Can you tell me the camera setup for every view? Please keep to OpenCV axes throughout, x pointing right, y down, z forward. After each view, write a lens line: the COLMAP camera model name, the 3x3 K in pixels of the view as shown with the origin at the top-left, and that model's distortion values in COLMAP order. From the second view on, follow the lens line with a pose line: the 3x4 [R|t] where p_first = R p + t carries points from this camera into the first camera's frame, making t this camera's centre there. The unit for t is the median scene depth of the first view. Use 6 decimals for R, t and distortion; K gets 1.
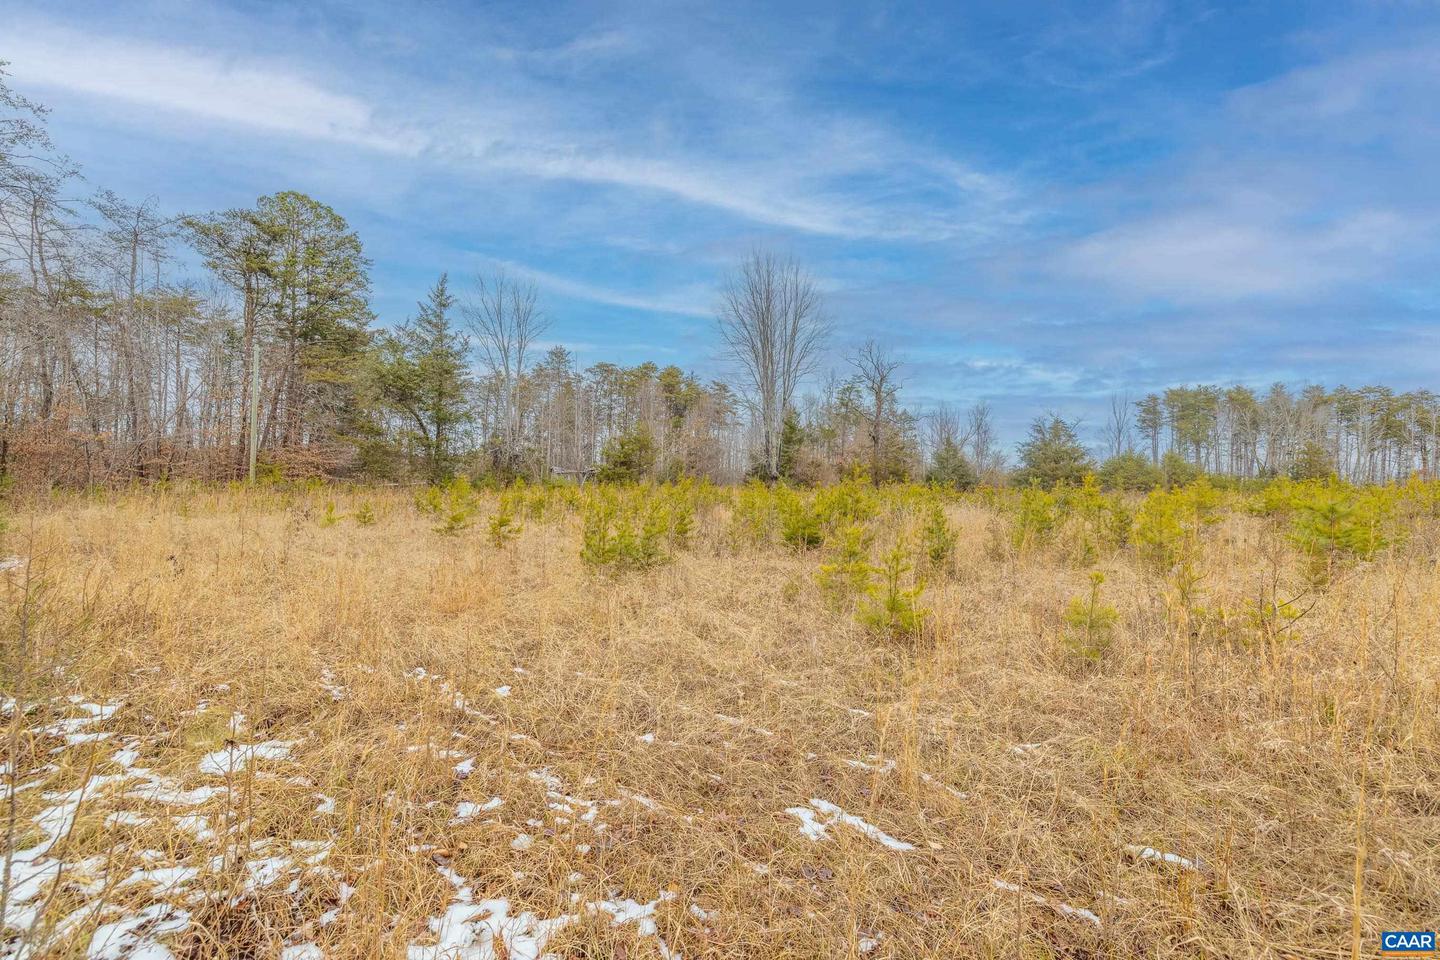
lens RADIAL K [[616.6, 0, 718.9], [0, 616.6, 481.6], [0, 0, 1]] dist [0.002292, -0.002472]
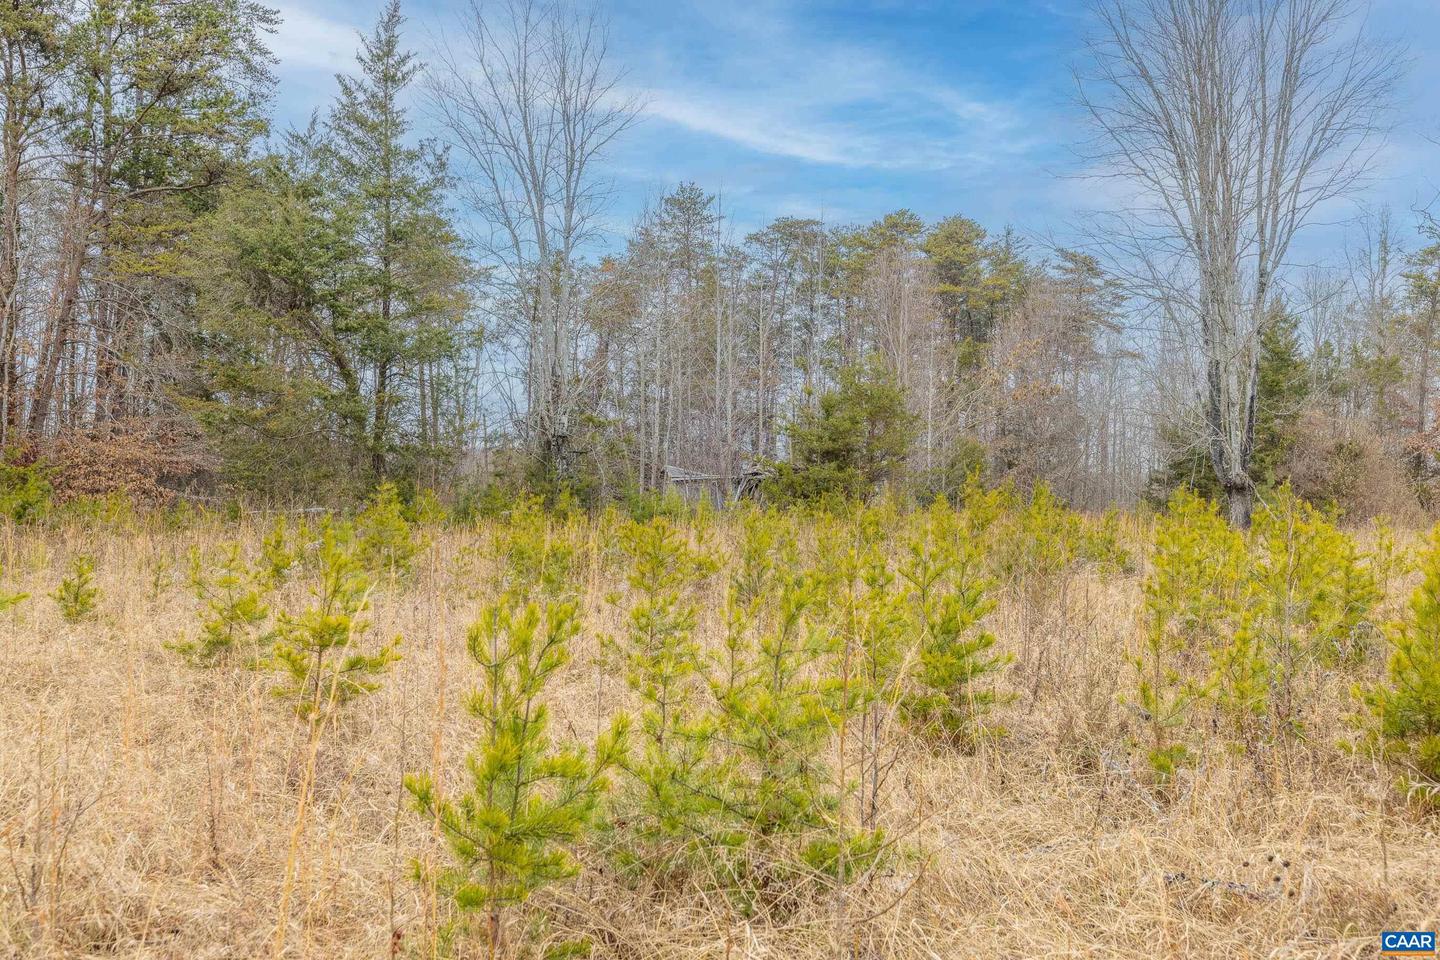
lens RADIAL K [[1371.8, 0, 714.4], [0, 1371.8, 473.0], [0, 0, 1]] dist [0.006777, 0.000000]
pose [[0.966878, -0.009945, -0.255045, -0.001362], [0.004573, 0.999755, -0.021647, 0.001098], [0.255198, 0.019764, 0.966687, 0.124389]]
